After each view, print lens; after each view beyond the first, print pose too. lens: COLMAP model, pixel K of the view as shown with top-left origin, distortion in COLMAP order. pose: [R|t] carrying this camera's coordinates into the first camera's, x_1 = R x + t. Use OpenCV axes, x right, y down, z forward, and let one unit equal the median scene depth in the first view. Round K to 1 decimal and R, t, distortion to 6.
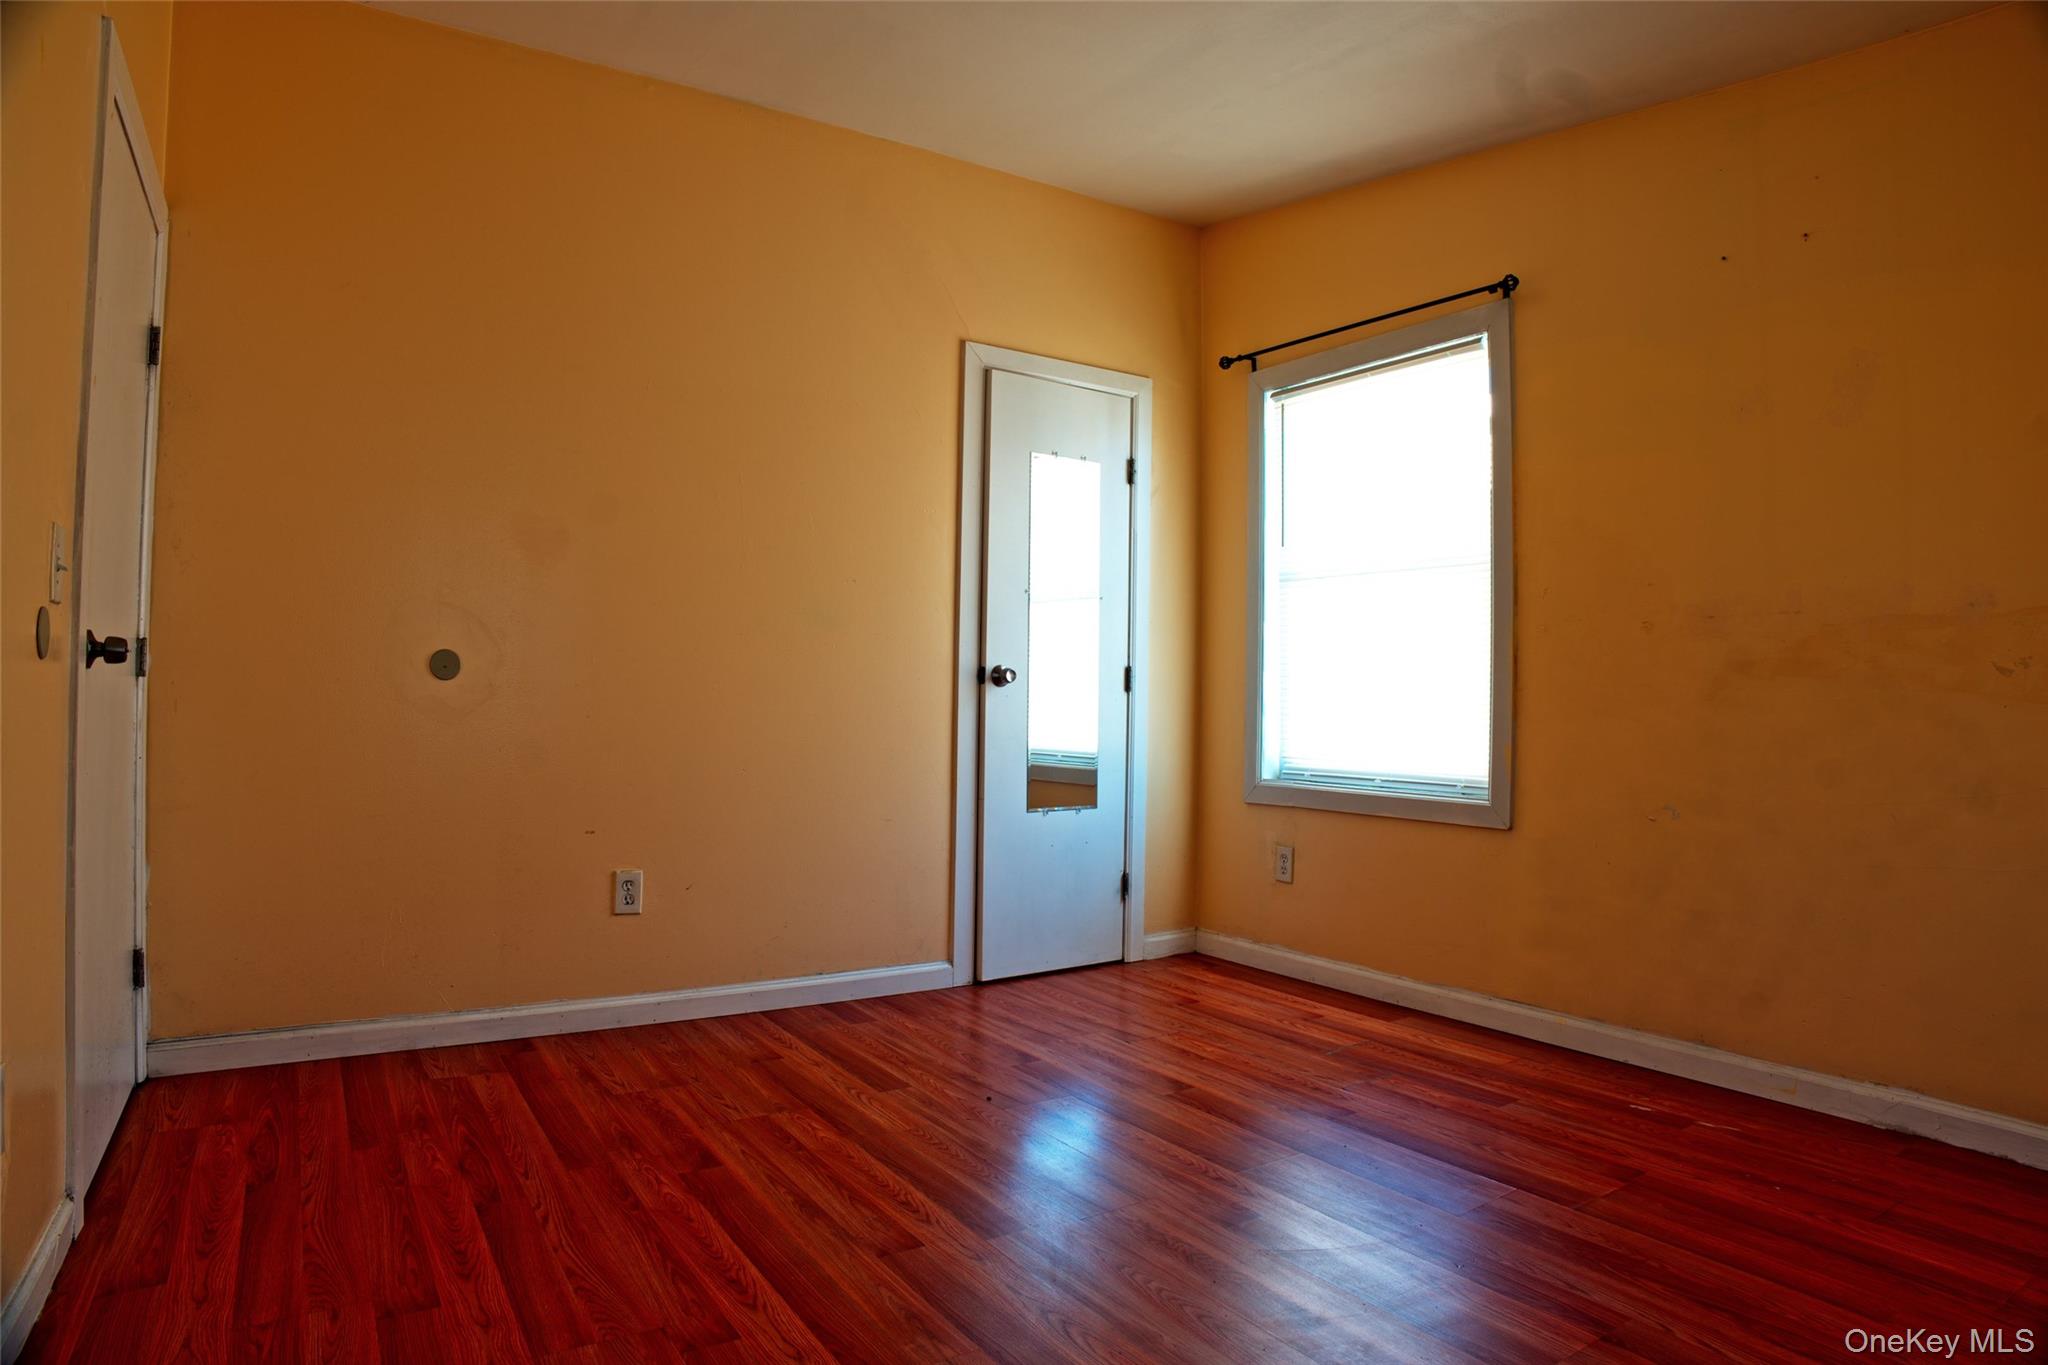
lens RADIAL K [[1203.1, 0, 1035.9], [0, 1203.1, 680.4], [0, 0, 1]] dist [-0.177250, 0.078940]
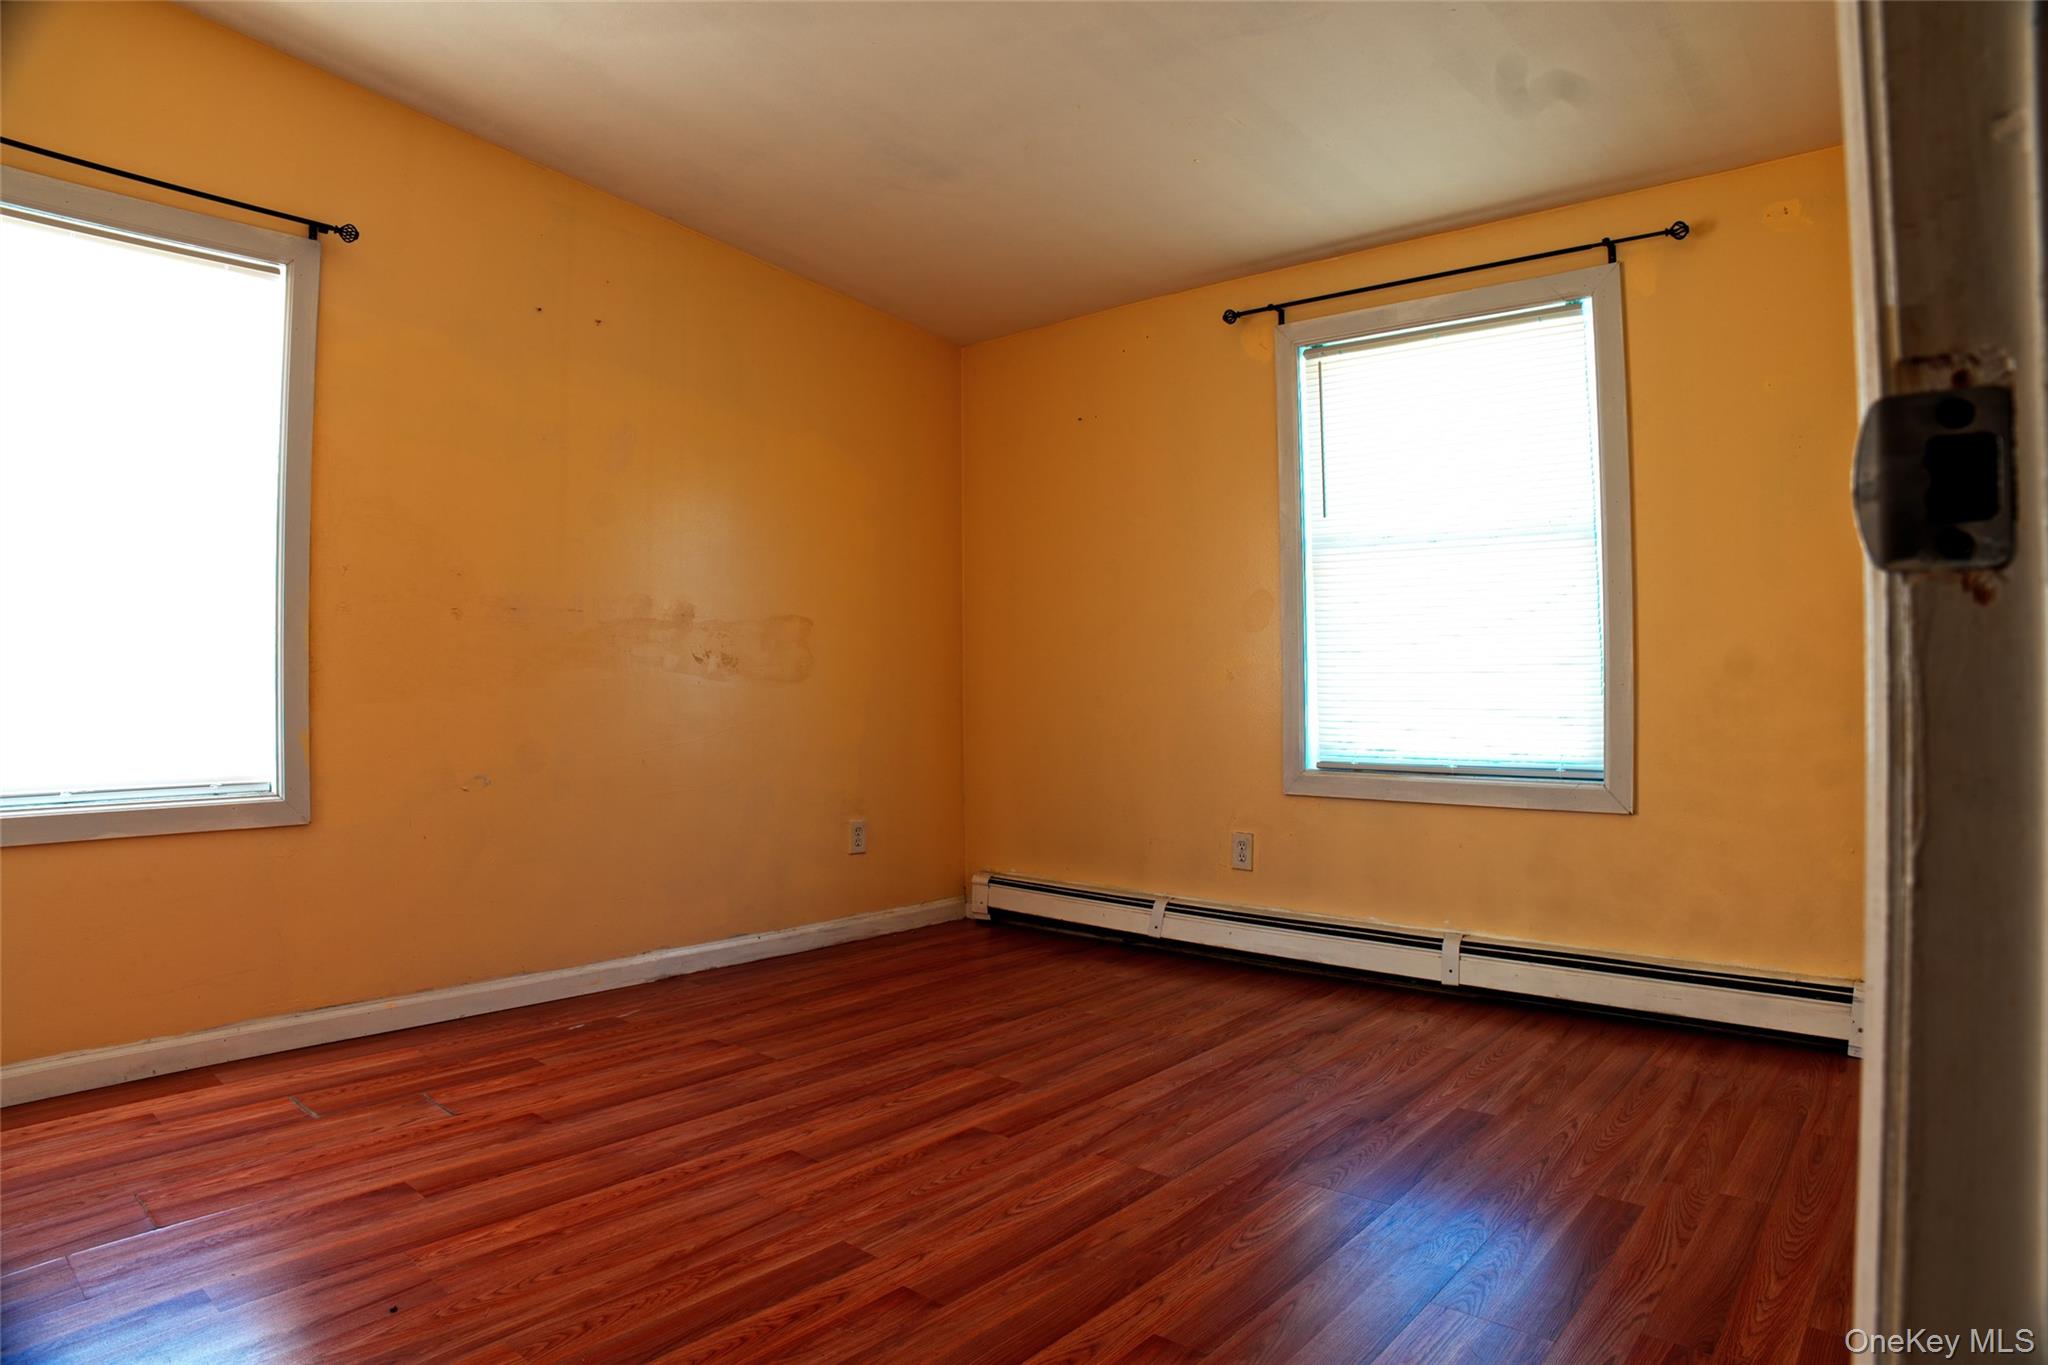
lens RADIAL K [[1203.1, 0, 1035.9], [0, 1203.1, 680.4], [0, 0, 1]] dist [-0.177250, 0.078940]
pose [[-0.282964, -0.008656, 0.959091, -0.667538], [-0.012976, 0.999902, 0.005196, 0.004259], [-0.959043, -0.010975, -0.283049, 0.784726]]
